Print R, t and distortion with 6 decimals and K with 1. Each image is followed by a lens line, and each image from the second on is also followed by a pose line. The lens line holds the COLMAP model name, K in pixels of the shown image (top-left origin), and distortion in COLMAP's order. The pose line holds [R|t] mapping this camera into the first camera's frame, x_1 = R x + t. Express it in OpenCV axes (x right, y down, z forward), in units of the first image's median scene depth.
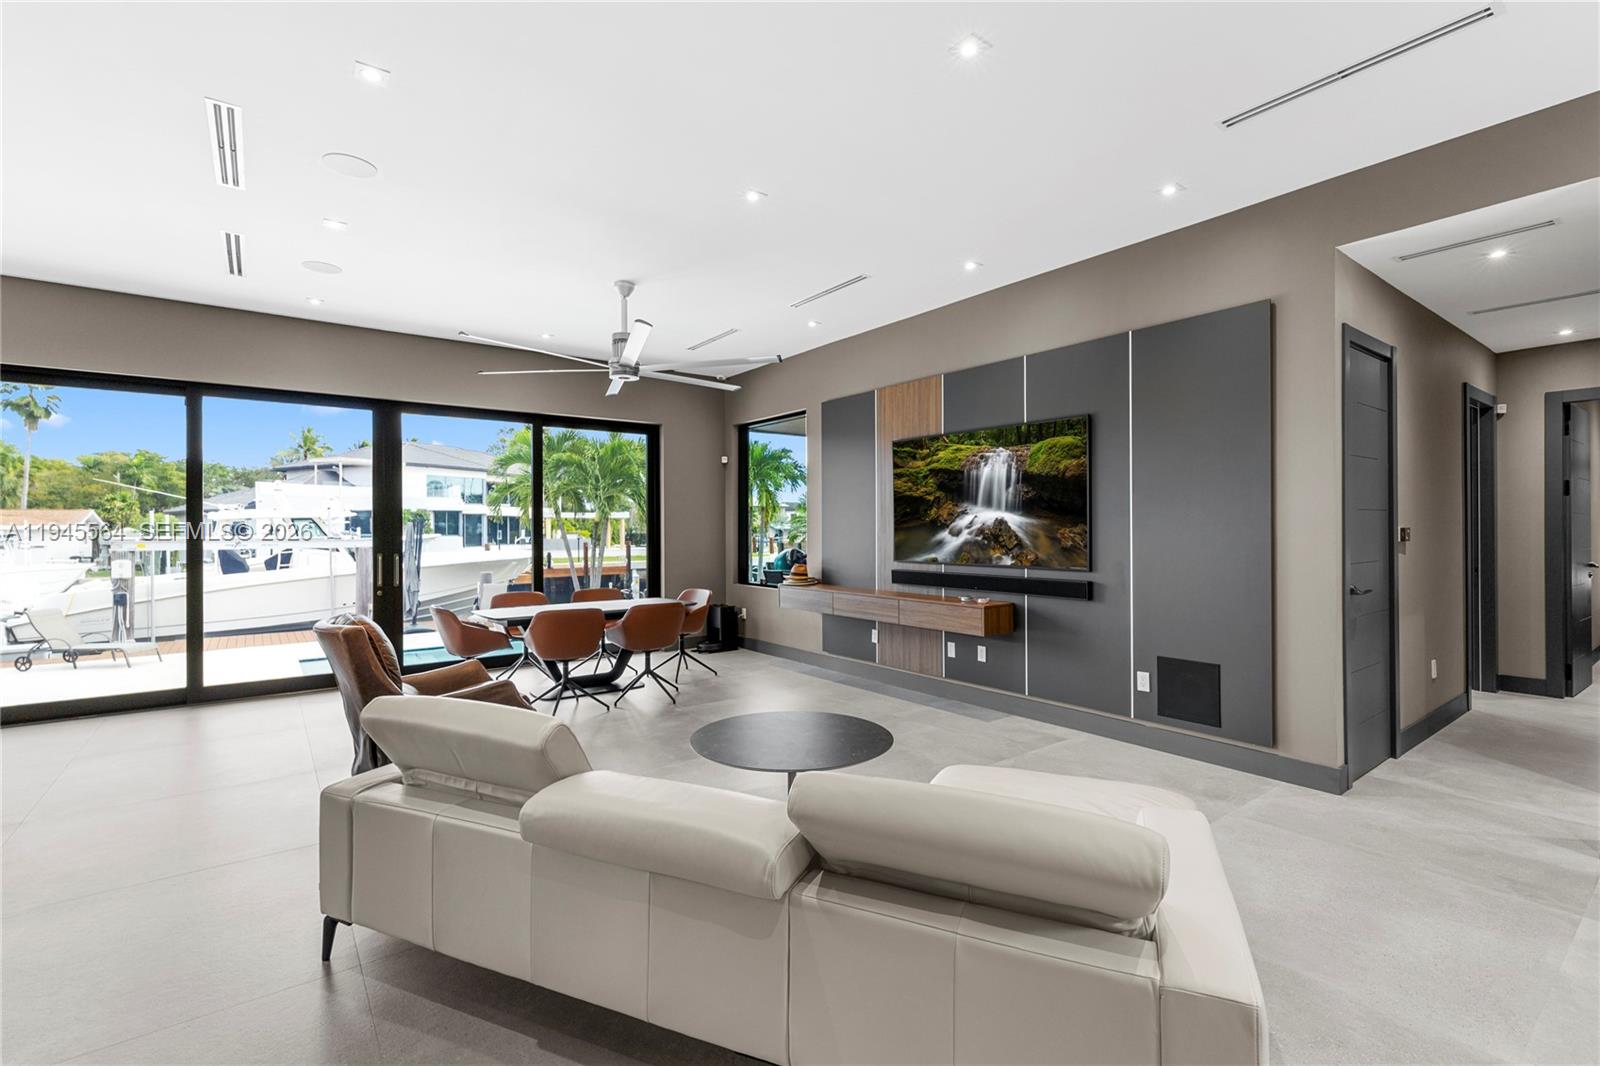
lens RADIAL K [[716.4, 0, 812.4], [0, 716.4, 544.1], [0, 0, 1]] dist [0.001353, 0.000101]
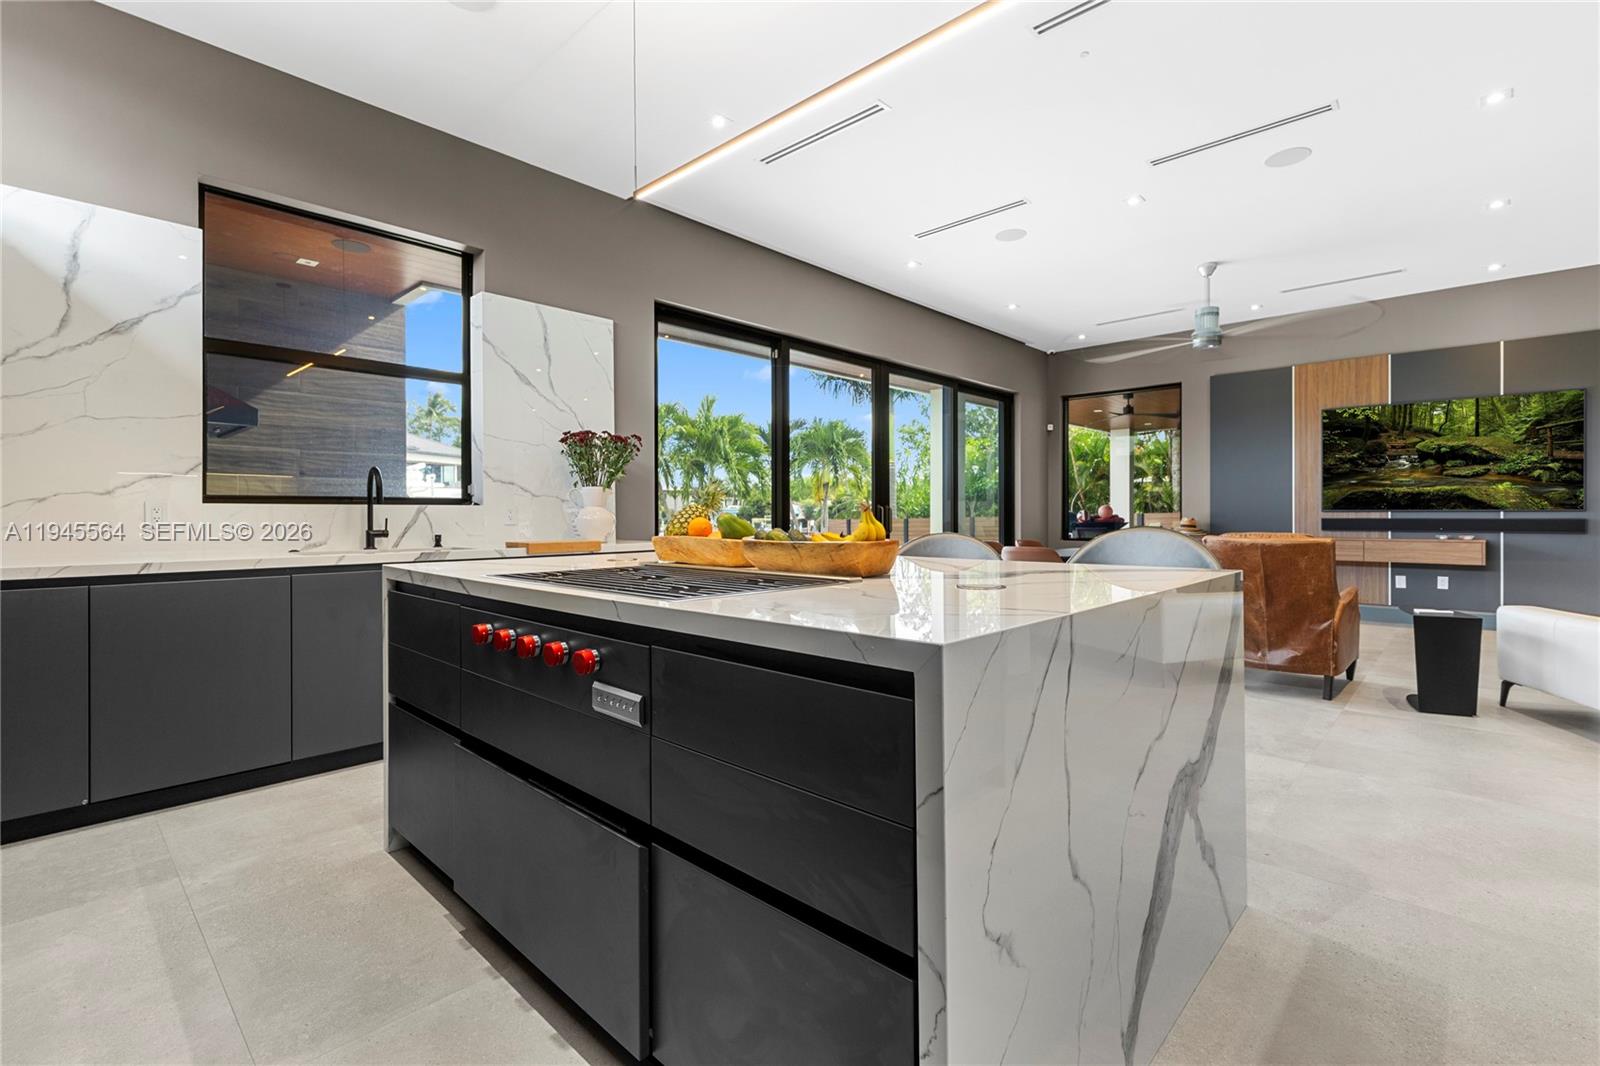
lens RADIAL K [[719.5, 0, 802.7], [0, 719.5, 526.4], [0, 0, 1]] dist [0.003013, 0.000312]
pose [[0.985149, -0.002172, 0.171687, -0.996612], [0.003464, 0.999968, -0.007227, 0.058247], [-0.171665, 0.007715, 0.985125, -0.026659]]
